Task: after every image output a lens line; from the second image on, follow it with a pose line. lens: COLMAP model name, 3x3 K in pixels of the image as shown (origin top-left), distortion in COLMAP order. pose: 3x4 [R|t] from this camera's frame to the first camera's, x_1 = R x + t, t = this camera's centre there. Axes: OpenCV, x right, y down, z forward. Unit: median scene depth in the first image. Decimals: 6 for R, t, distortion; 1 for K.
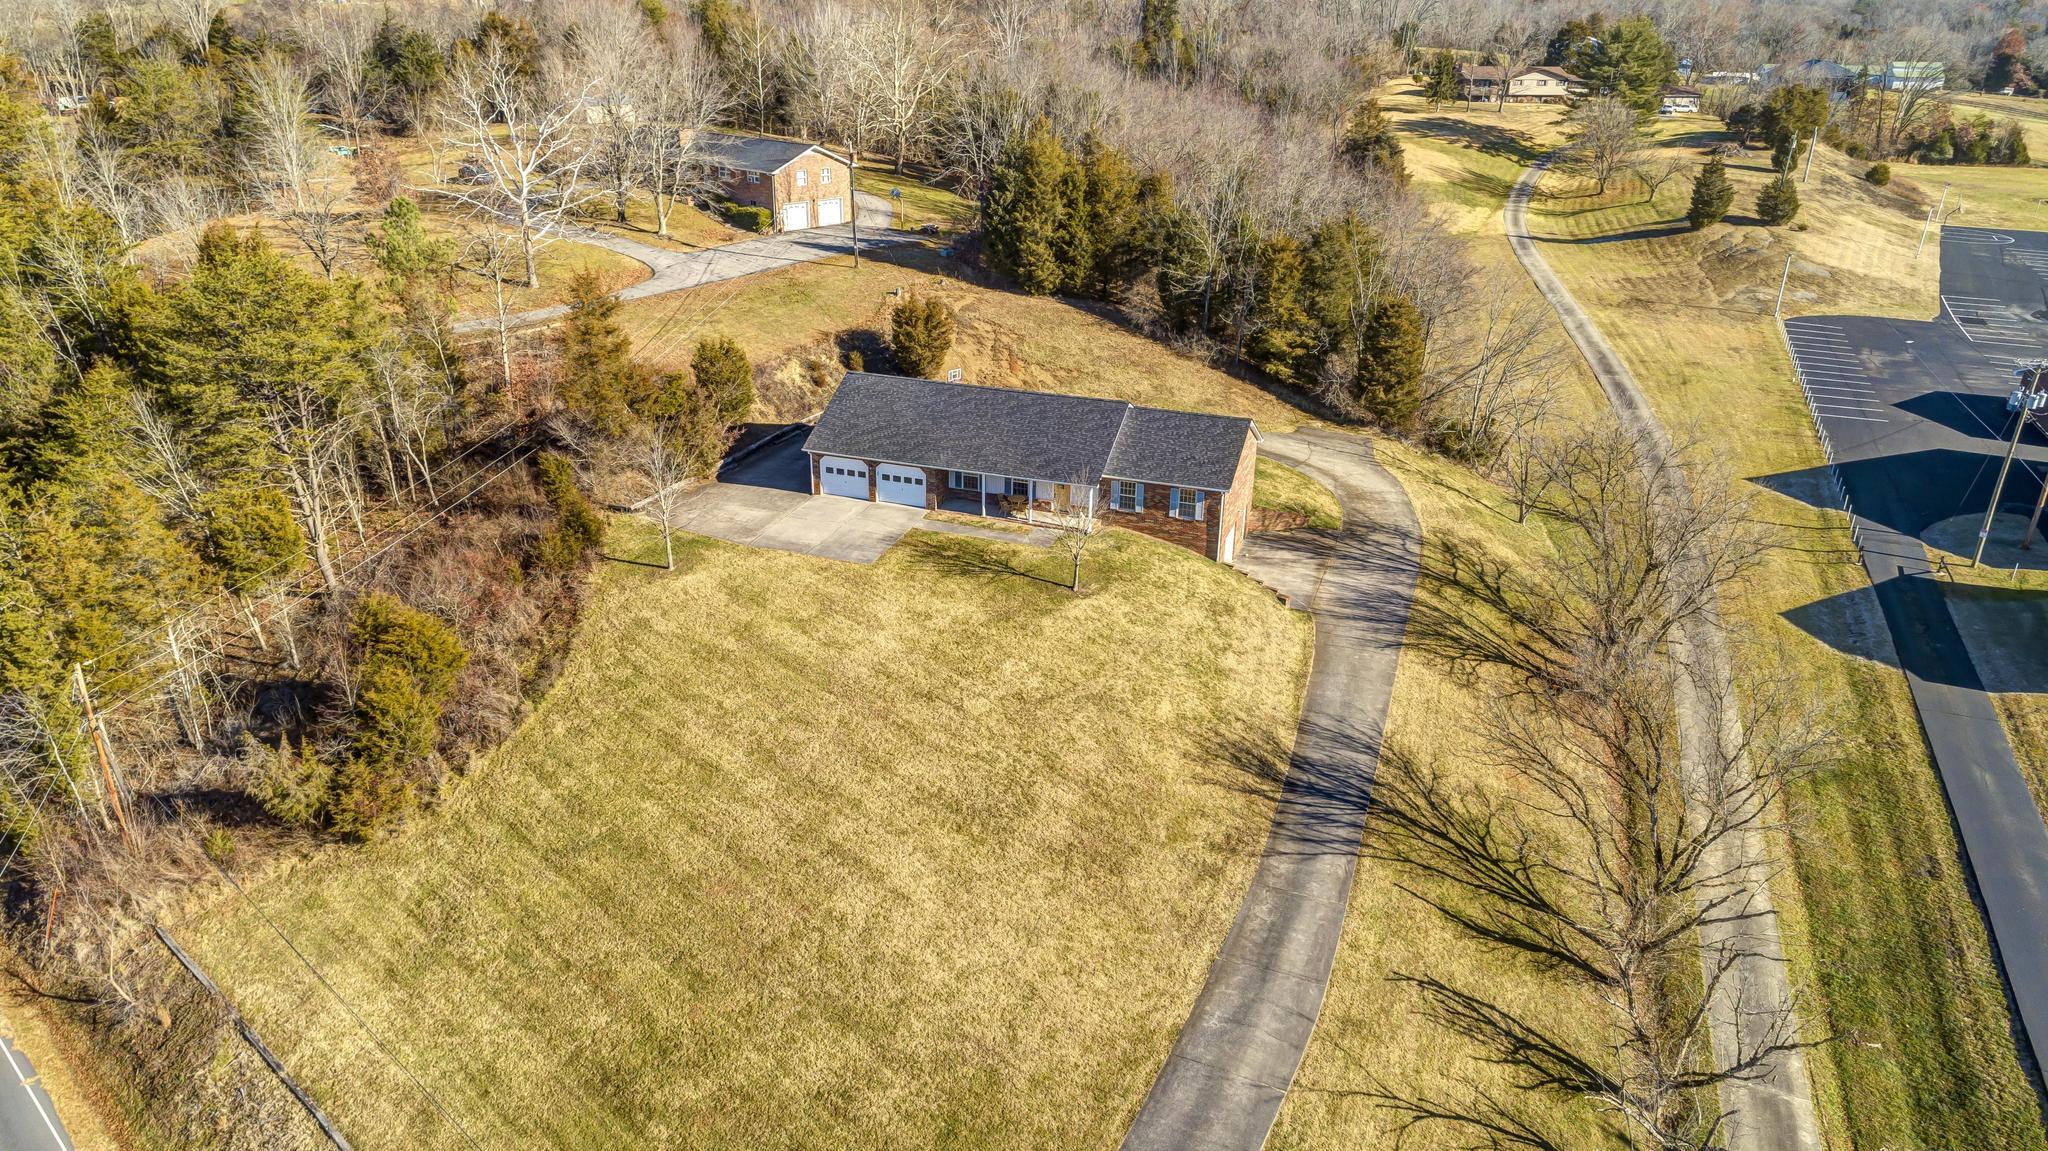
lens RADIAL K [[1382.9, 0, 1024.0], [0, 1382.9, 575.5], [0, 0, 1]] dist [0.021793, 0.004624]
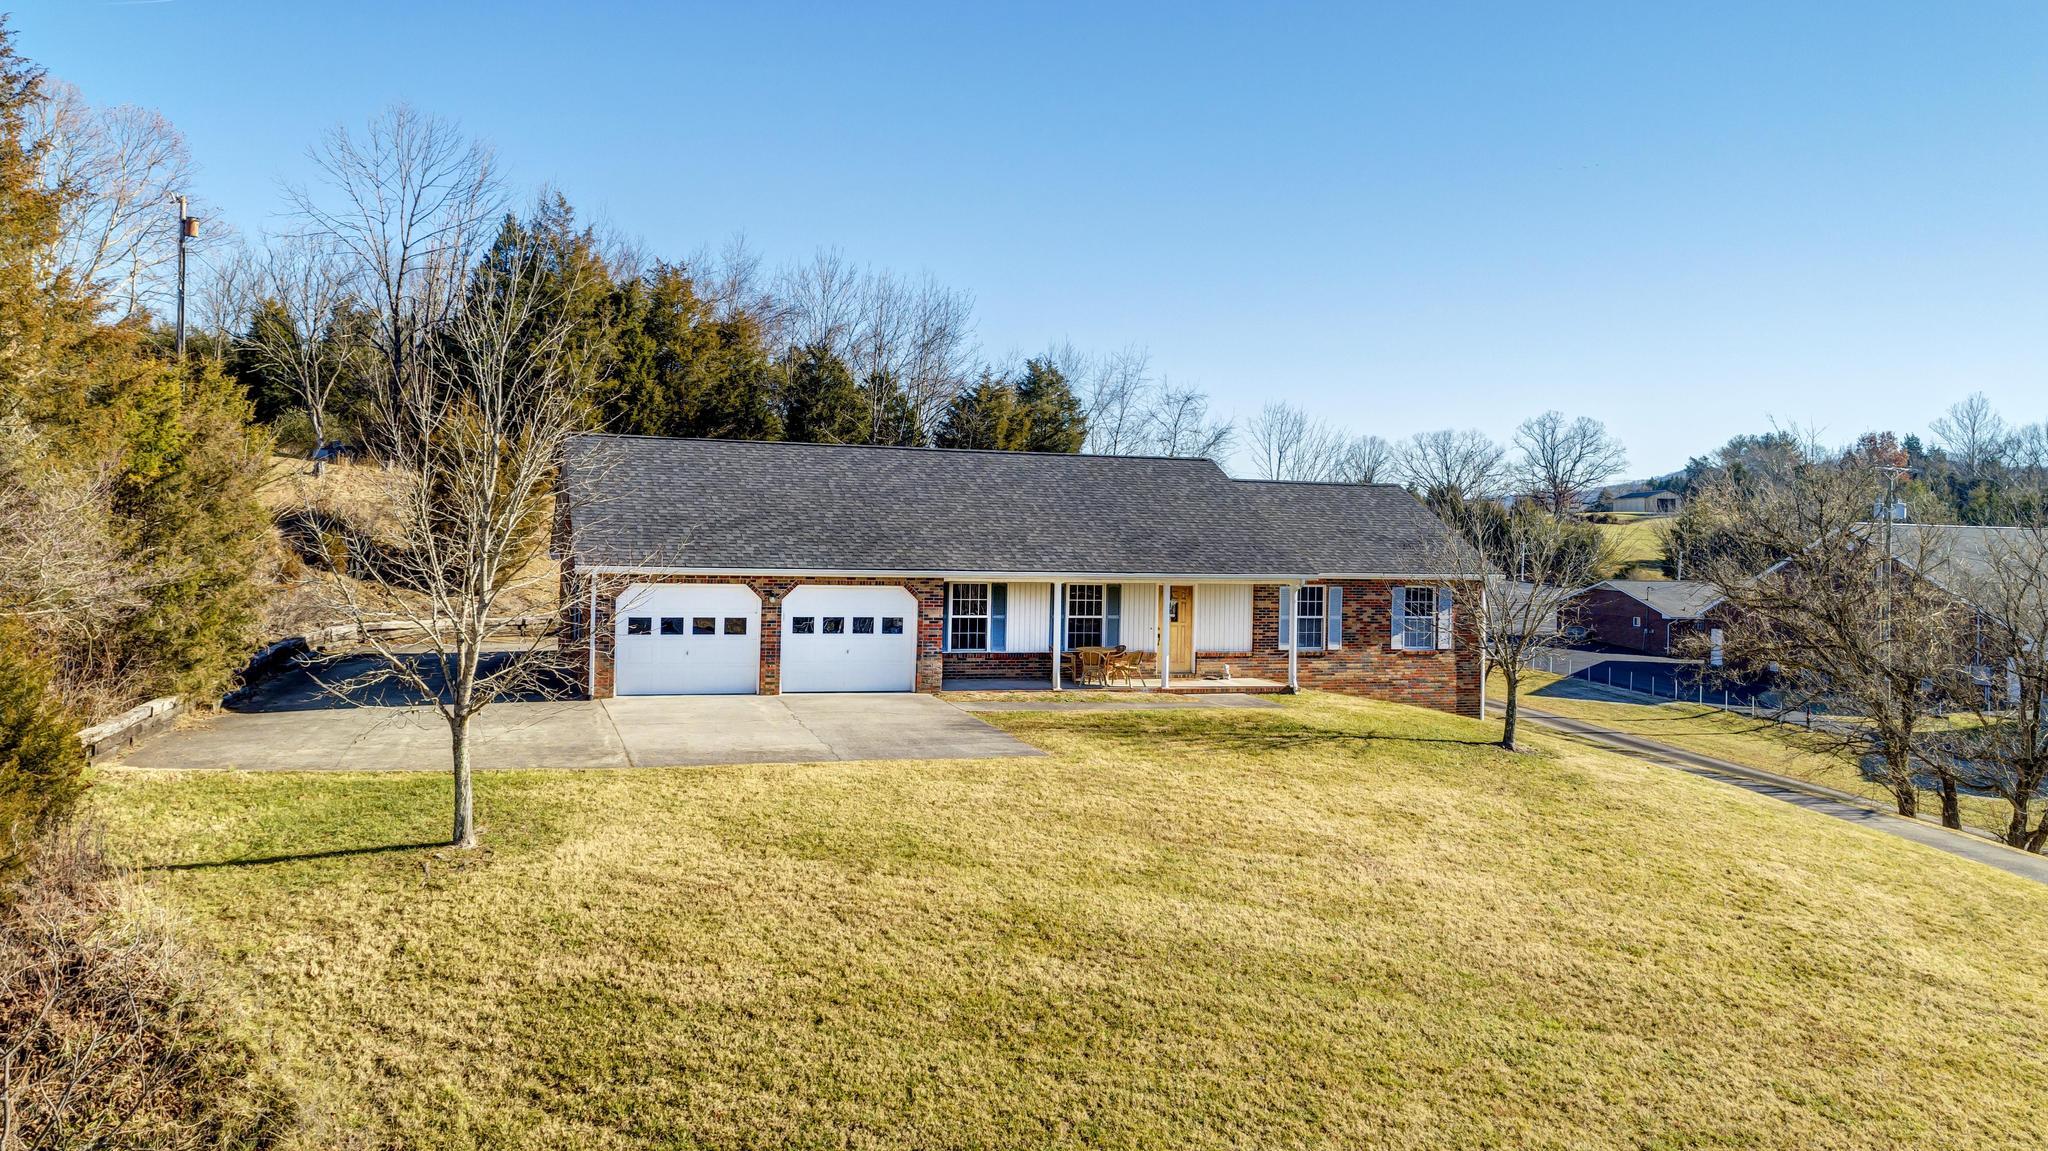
lens RADIAL K [[1545.2, 0, 1009.2], [0, 1545.2, 499.1], [0, 0, 1]] dist [0.016943, 0.003126]
pose [[0.789358, 0.011337, 0.613828, -0.330744], [0.230652, 0.921109, -0.313622, 0.047695], [-0.568958, 0.389141, 0.724470, 0.655346]]
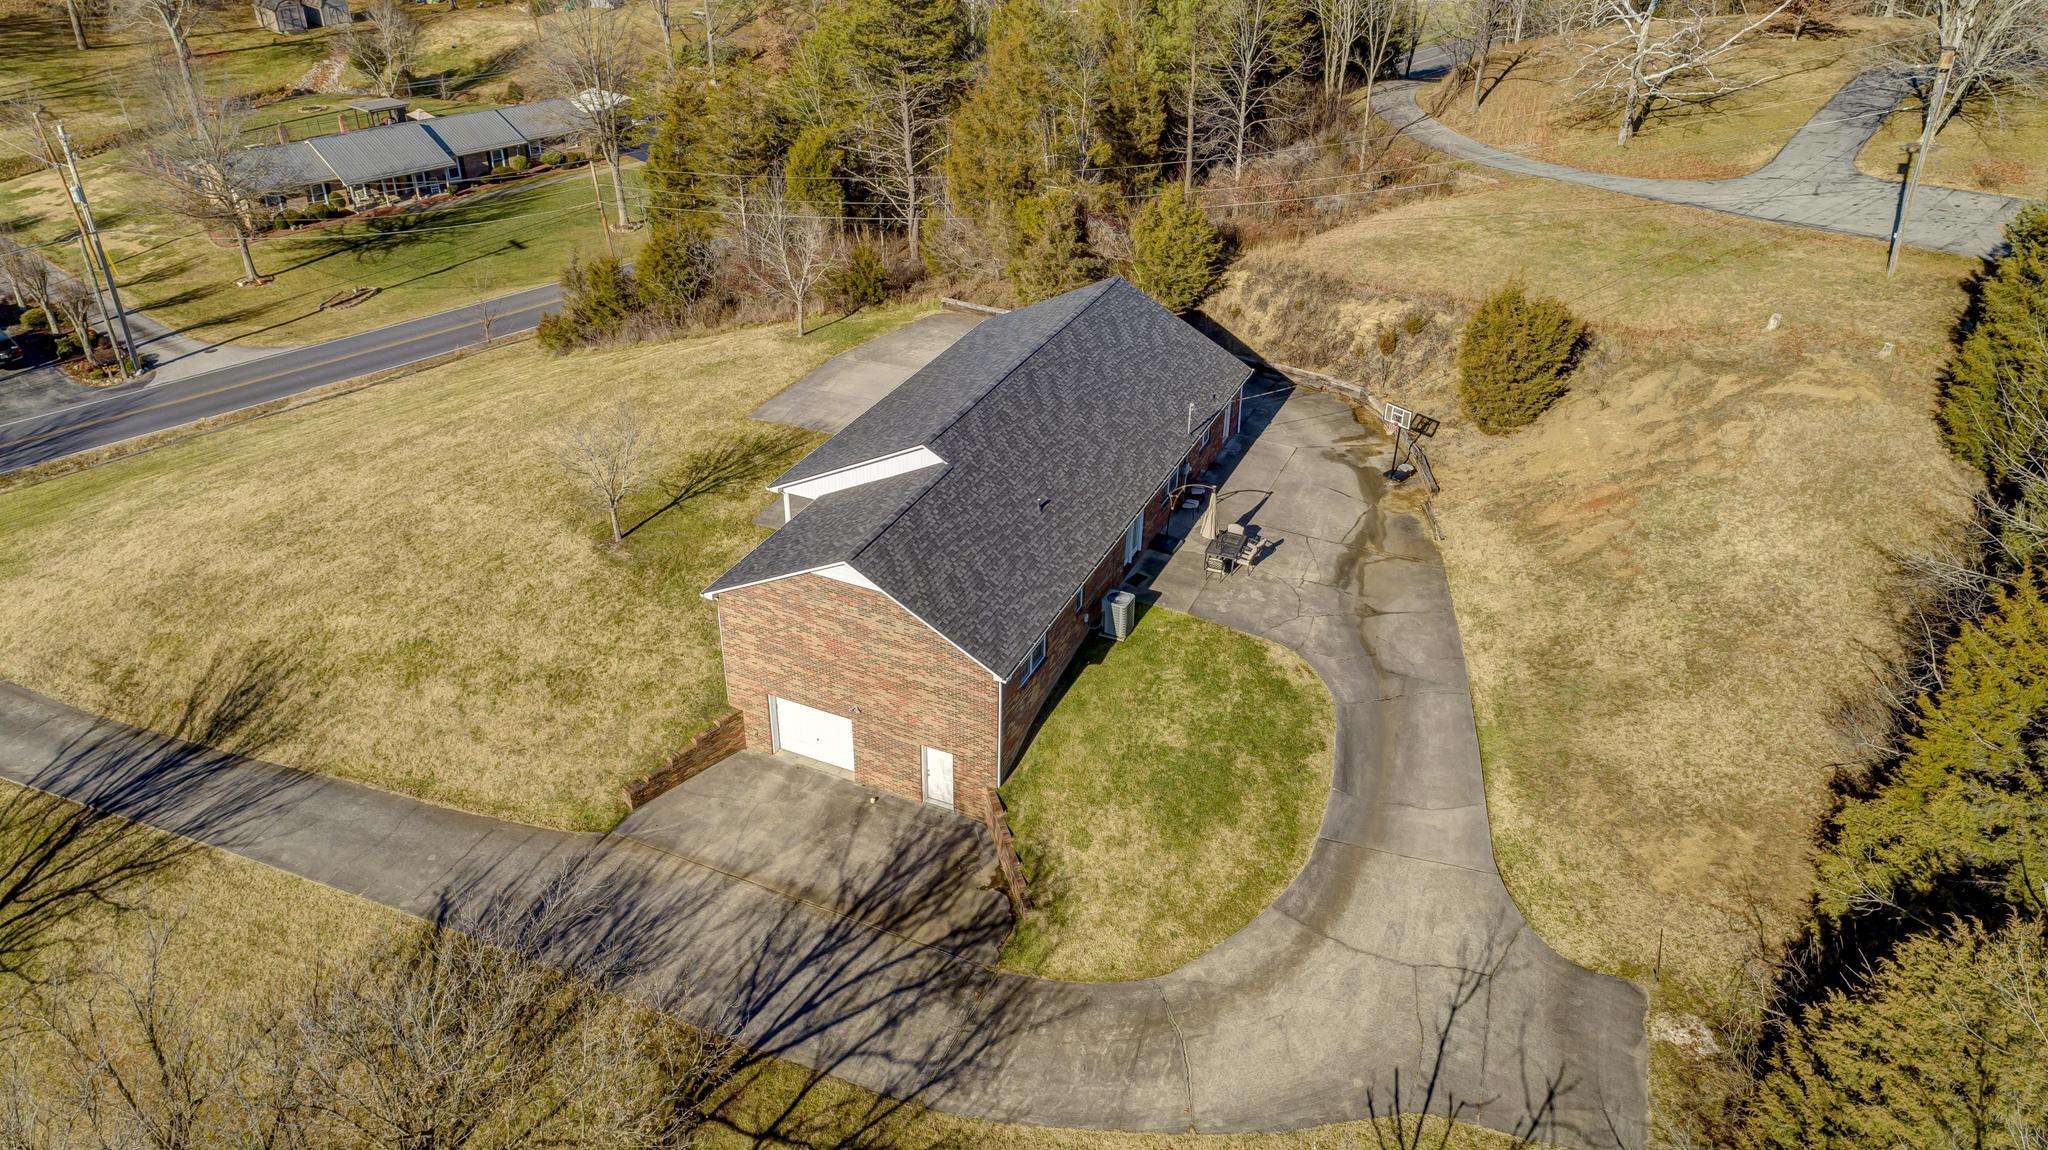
lens RADIAL K [[1446.3, 0, 1024.0], [0, 1446.3, 575.0], [0, 0, 1]] dist [0.018504, 0.003871]
pose [[-0.097328, 0.502253, -0.859226, 0.628357], [-0.398752, 0.771325, 0.496039, -0.405625], [0.911880, 0.390896, 0.125203, 1.005741]]
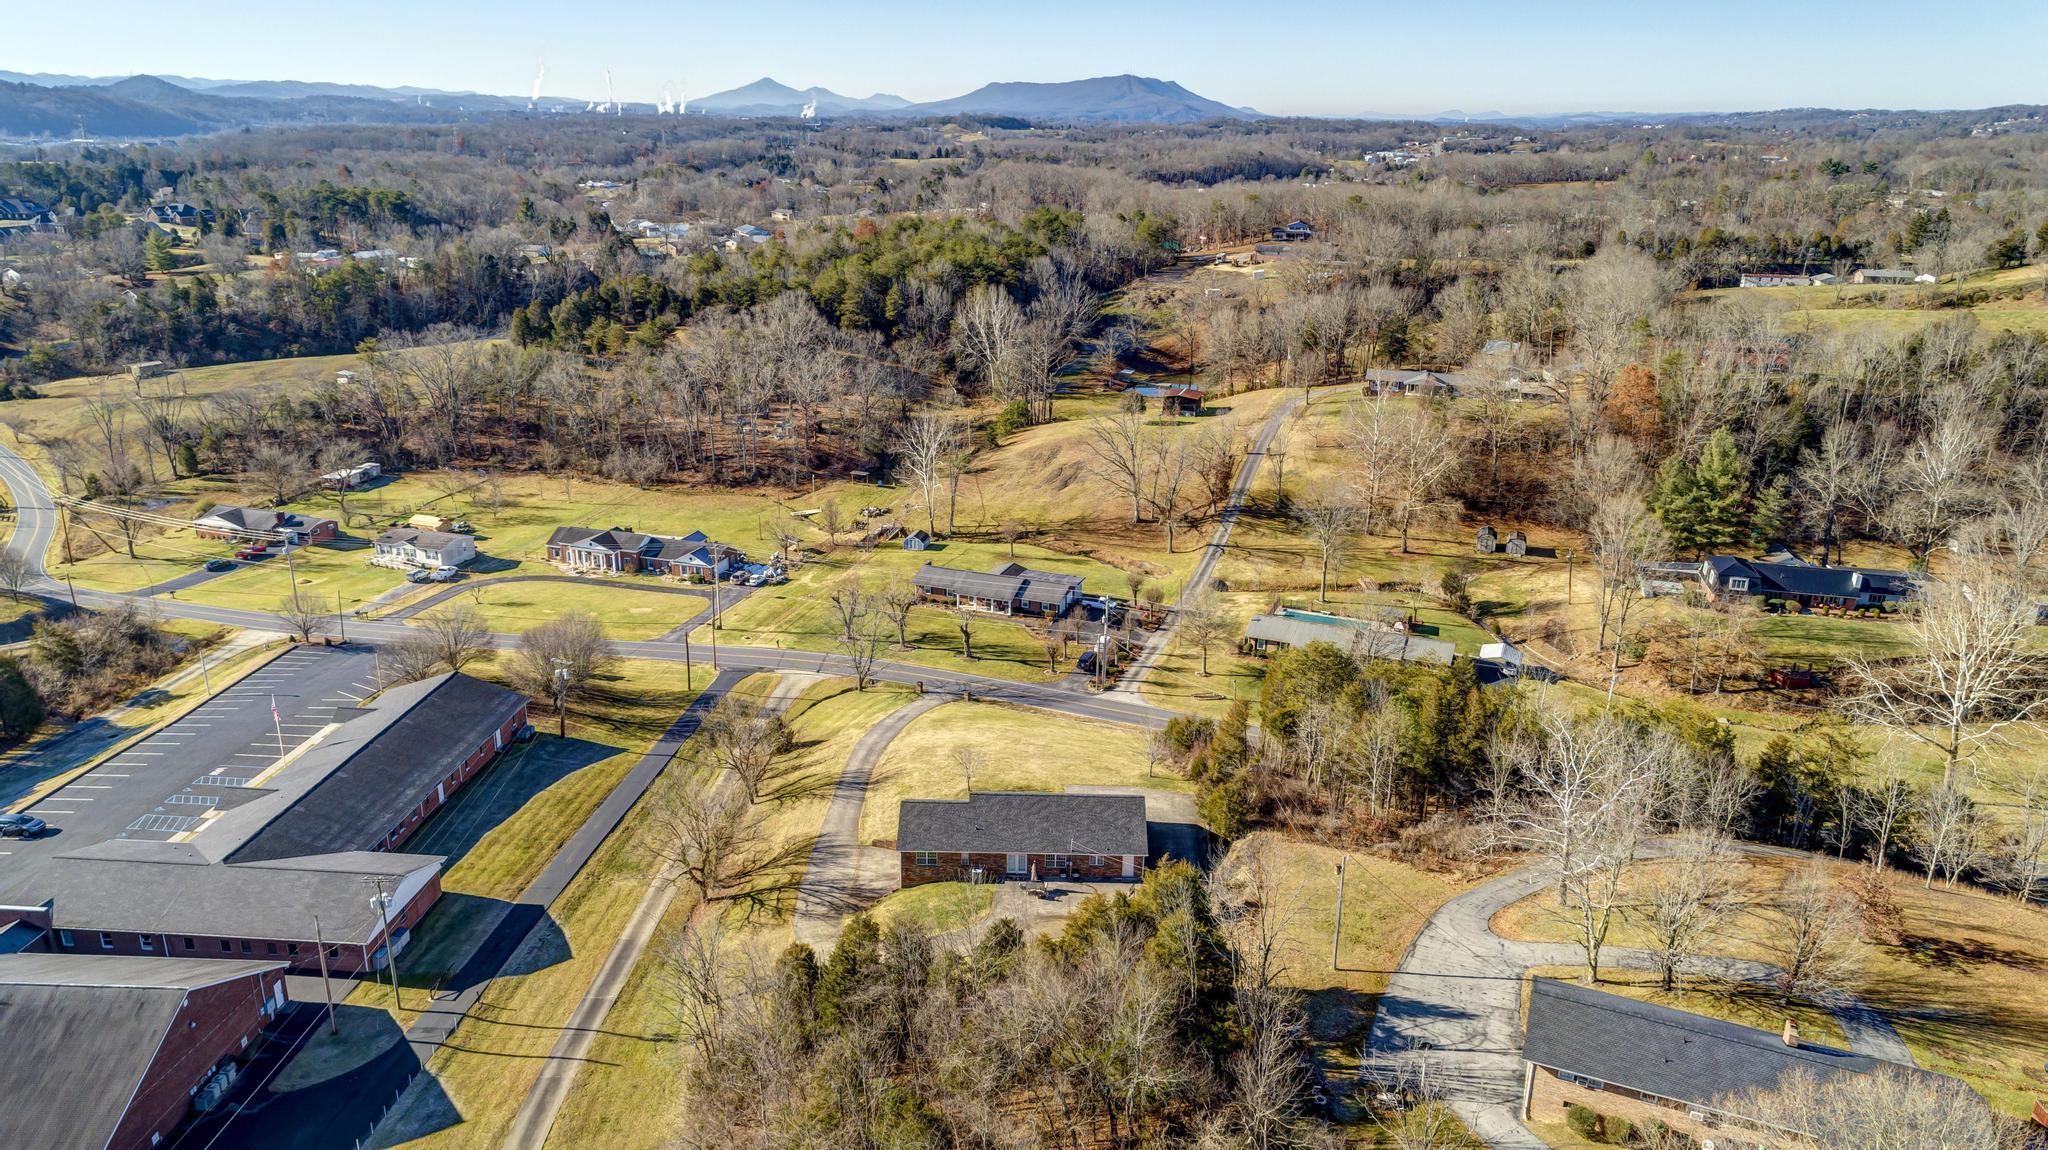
lens RADIAL K [[1382.9, 0, 1024.0], [0, 1382.9, 575.0], [0, 0, 1]] dist [0.021793, 0.004624]
pose [[-0.951656, 0.067400, -0.299679, 0.534945], [-0.148101, 0.754054, 0.639898, -1.516289], [0.269103, 0.653346, -0.707618, 2.139653]]
